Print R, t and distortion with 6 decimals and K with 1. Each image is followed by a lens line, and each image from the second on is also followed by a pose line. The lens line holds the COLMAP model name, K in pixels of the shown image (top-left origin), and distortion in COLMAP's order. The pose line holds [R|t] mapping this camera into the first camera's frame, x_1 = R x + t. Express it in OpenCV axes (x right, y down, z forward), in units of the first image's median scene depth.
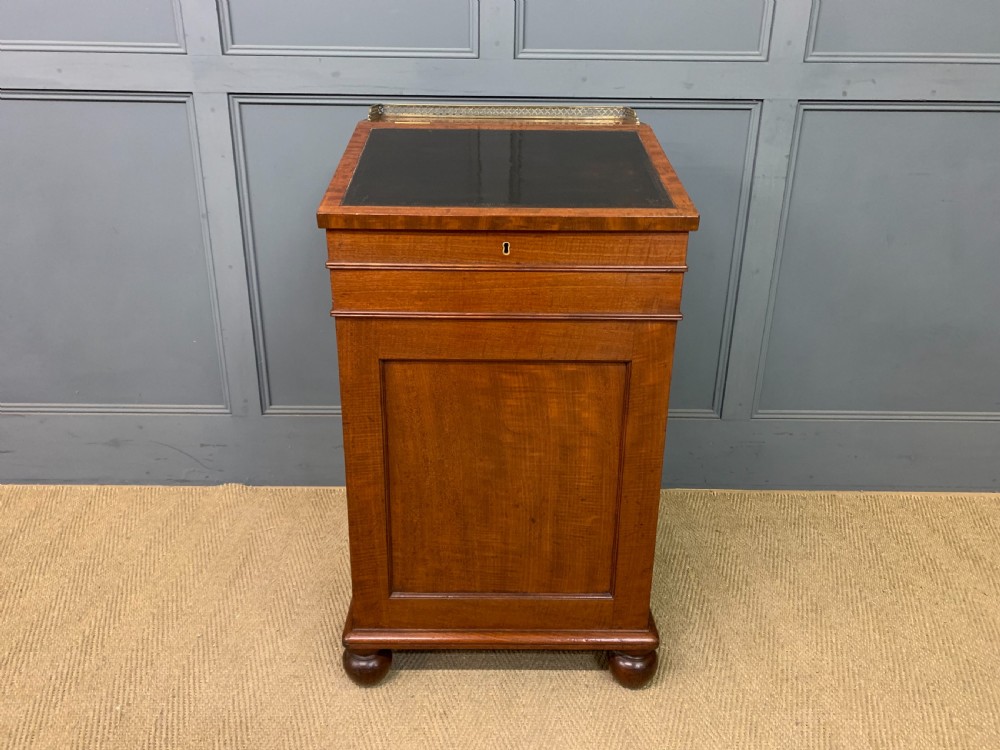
lens RADIAL K [[776.1, 0, 492.5], [0, 776.1, 367.6], [0, 0, 1]] dist [0.010153, 0.000811]
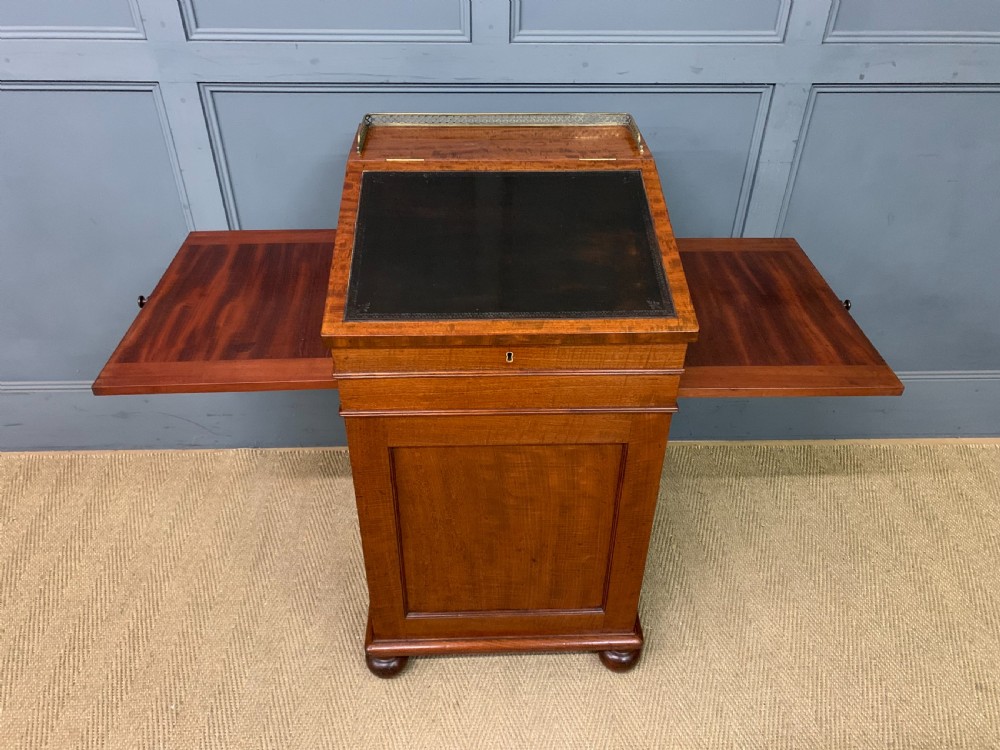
lens RADIAL K [[776.1, 0, 502.1], [0, 776.1, 382.0], [0, 0, 1]] dist [0.010153, 0.000811]
pose [[0.999463, -0.018856, 0.026789, -0.013229], [0.010734, 0.961090, 0.276028, -0.266296], [-0.030952, -0.275593, 0.960776, 0.010826]]
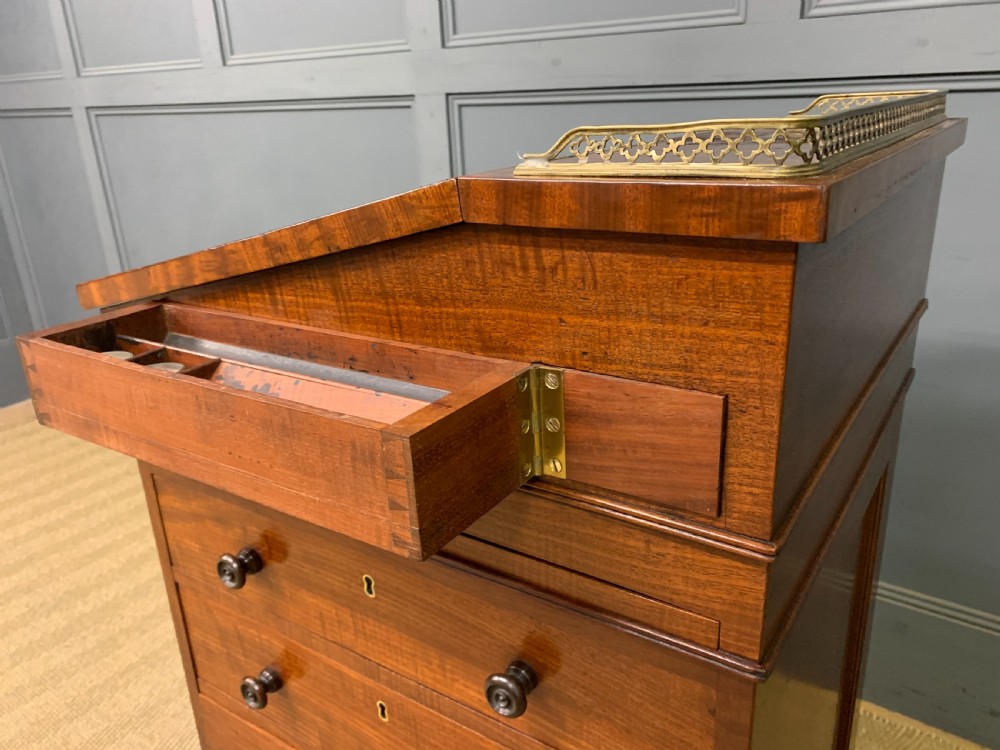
lens RADIAL K [[776.1, 0, 508.3], [0, 776.1, 375.4], [0, 0, 1]] dist [0.010153, 0.000811]
pose [[0.819257, 0.154831, -0.552128, 0.226275], [-0.153849, 0.986905, 0.048470, -0.105871], [0.552403, 0.045235, 0.832349, 0.357701]]
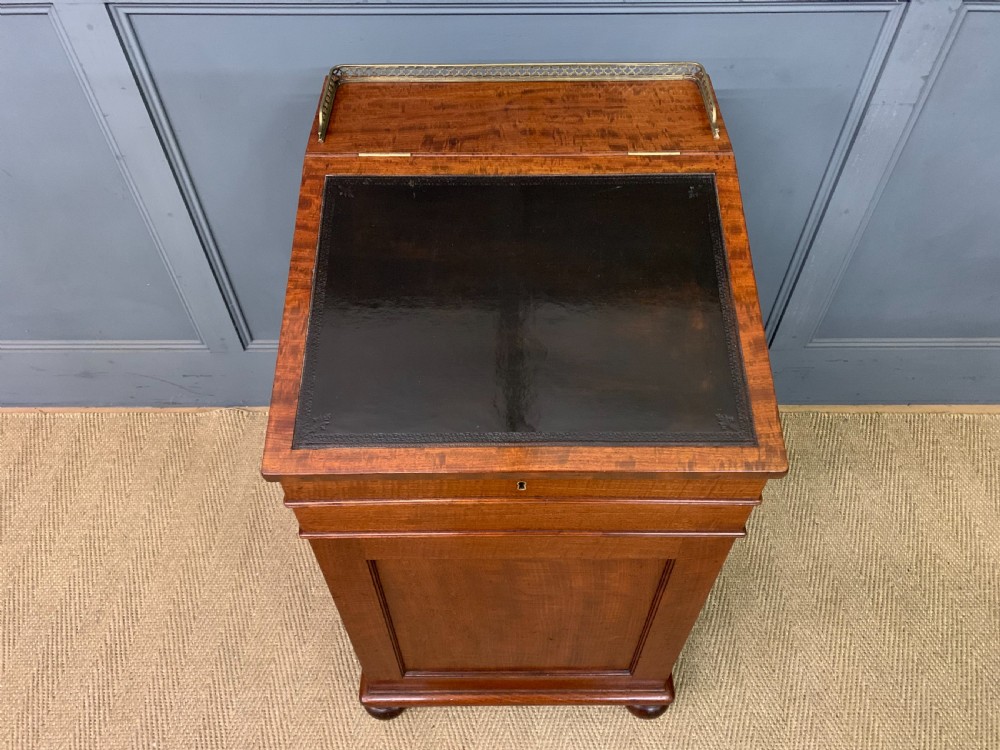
lens RADIAL K [[776.1, 0, 502.2], [0, 776.1, 376.4], [0, 0, 1]] dist [0.010153, 0.000811]
pose [[0.999901, -0.007069, -0.012167, 0.005717], [0.012192, 0.866944, 0.498256, -0.409880], [0.007026, -0.498355, 0.866944, 0.266435]]
